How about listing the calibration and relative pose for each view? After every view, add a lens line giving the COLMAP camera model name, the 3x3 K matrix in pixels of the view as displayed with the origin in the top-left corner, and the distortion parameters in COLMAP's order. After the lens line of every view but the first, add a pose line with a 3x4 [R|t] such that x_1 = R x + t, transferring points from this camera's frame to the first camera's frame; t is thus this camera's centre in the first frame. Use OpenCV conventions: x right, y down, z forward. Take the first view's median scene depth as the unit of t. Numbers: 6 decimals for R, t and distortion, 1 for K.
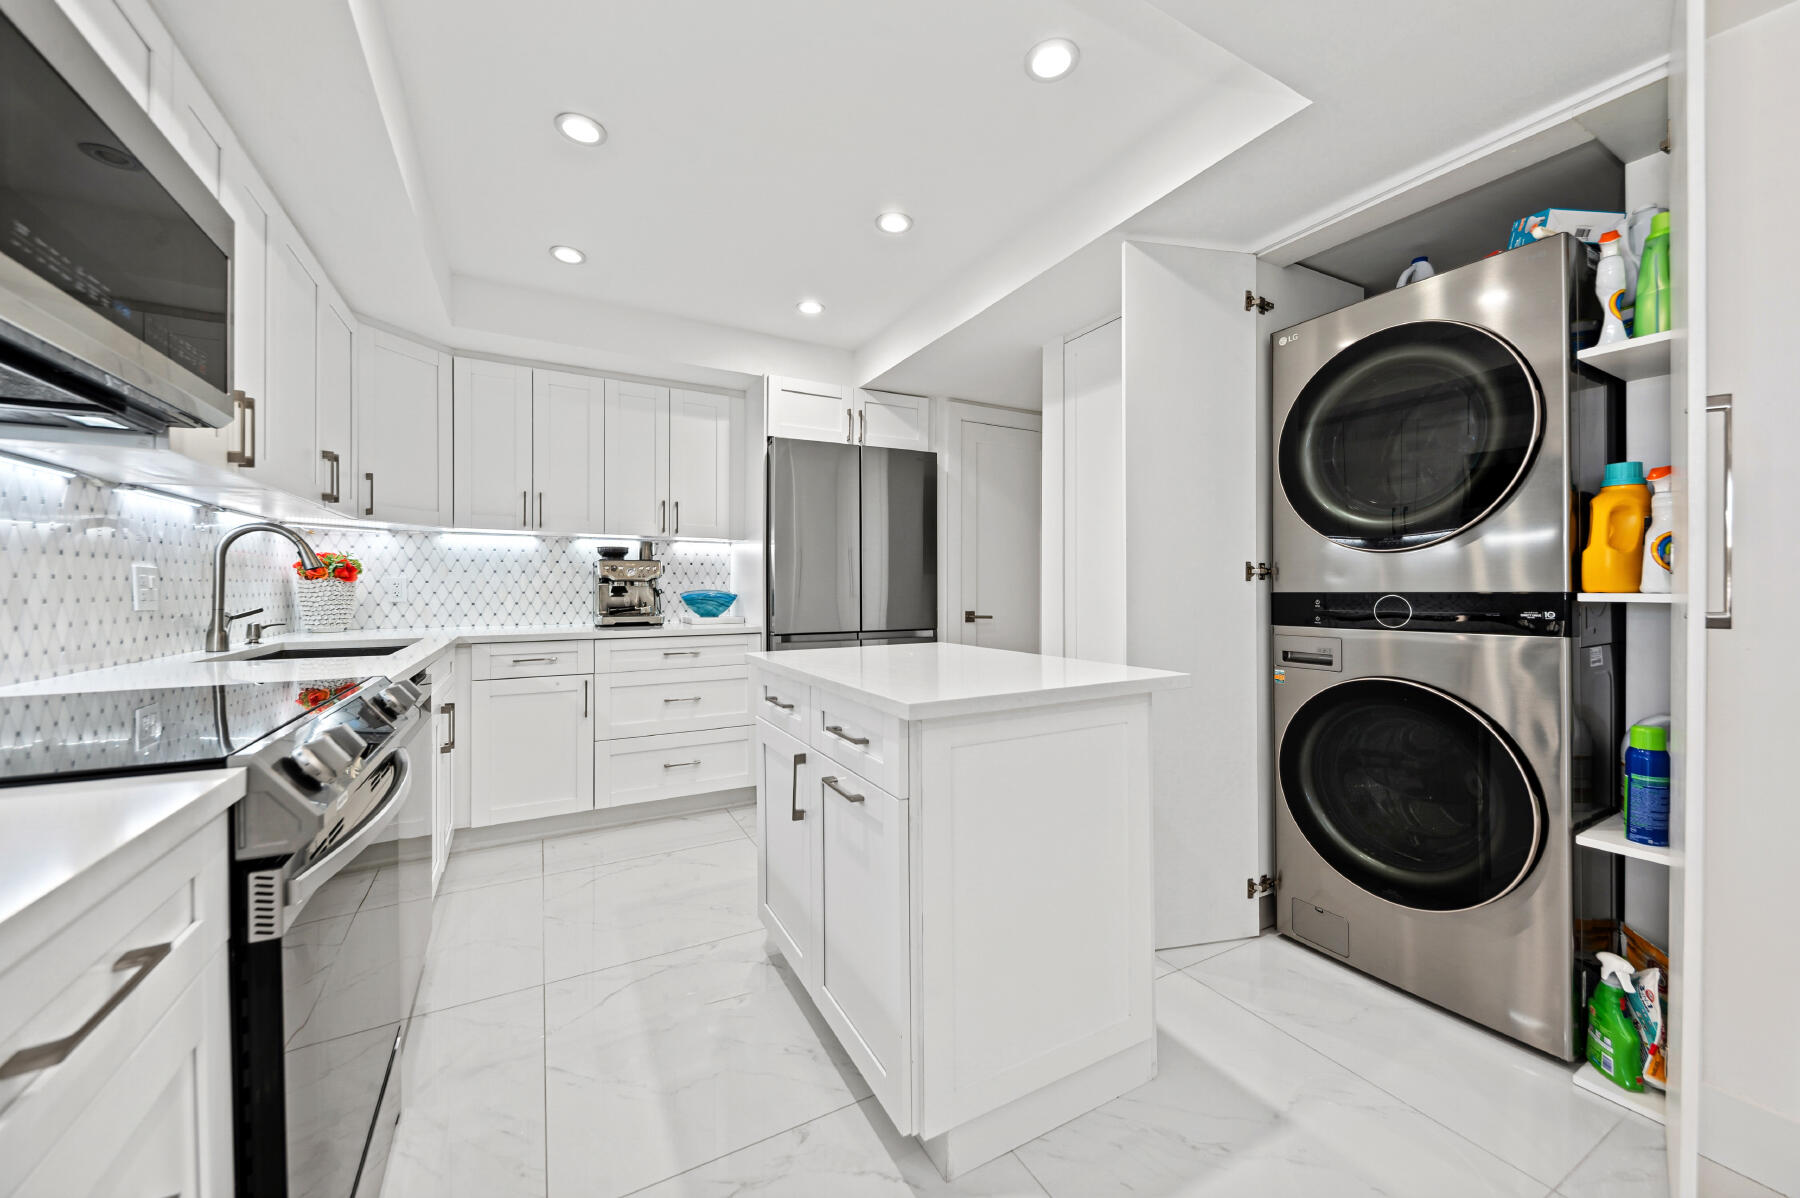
lens RADIAL K [[689.3, 0, 903.9], [0, 689.3, 590.7], [0, 0, 1]] dist [-0.000323, -0.000155]
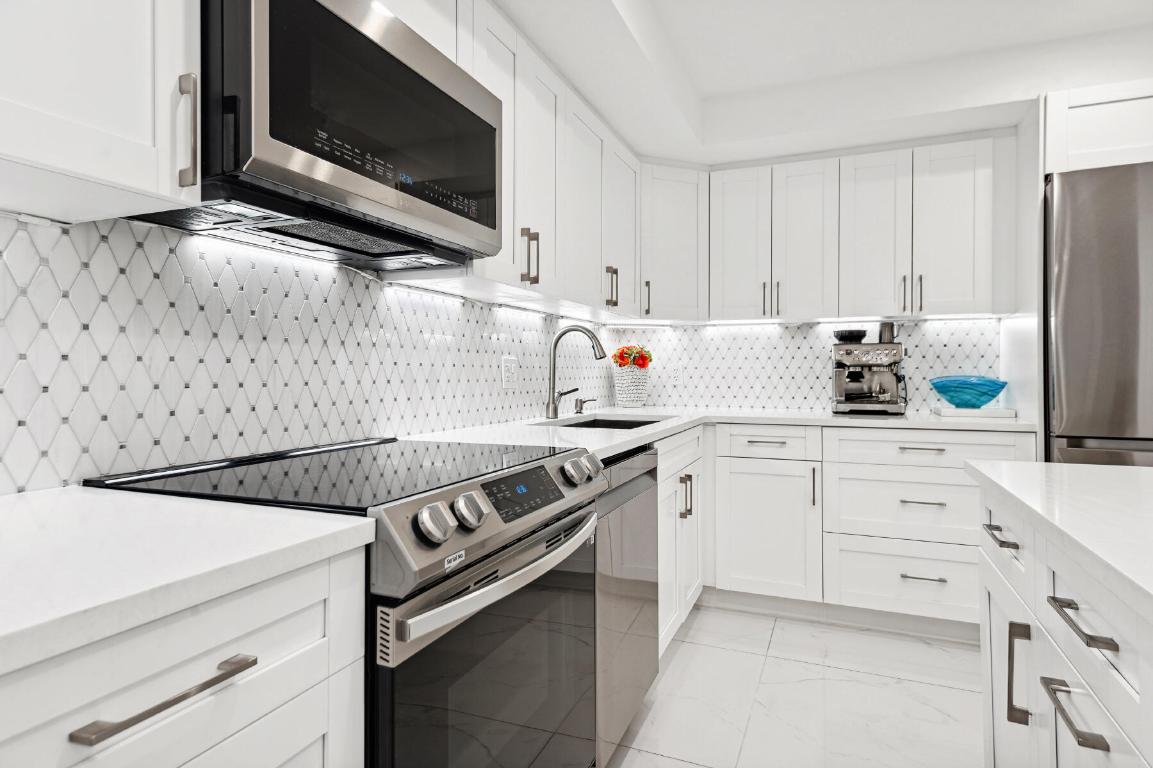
lens RADIAL K [[643.8, 0, 561.8], [0, 643.8, 365.3], [0, 0, 1]] dist [0.019300, -0.000378]
pose [[0.615071, -0.009000, -0.788420, 0.042975], [-0.004158, 0.999884, -0.014658, -0.000219], [0.788461, 0.012294, 0.614962, 0.149805]]
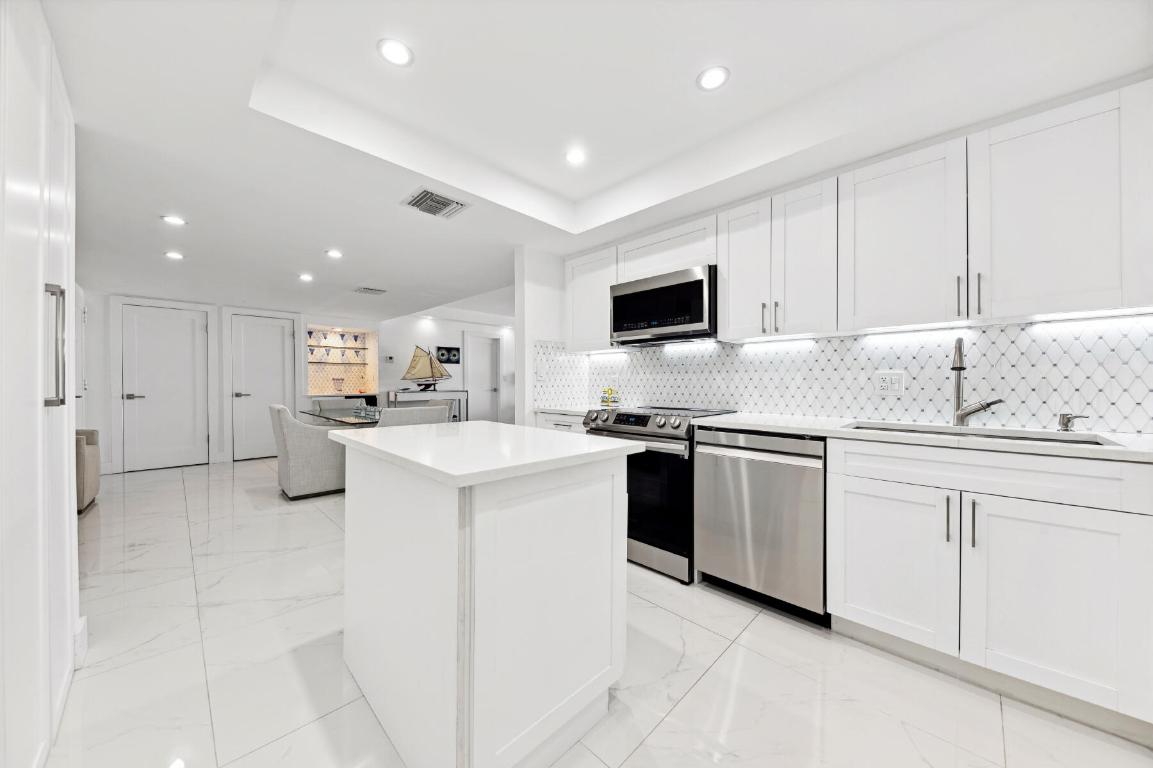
lens RADIAL K [[399.2, 0, 568.6], [0, 399.2, 381.9], [0, 0, 1]] dist [0.000328, 0.000010]
pose [[-0.958066, 0.008160, -0.286432, 0.066770], [0.005732, 0.999940, 0.009313, -0.013985], [0.286491, 0.007280, -0.958055, 1.076011]]
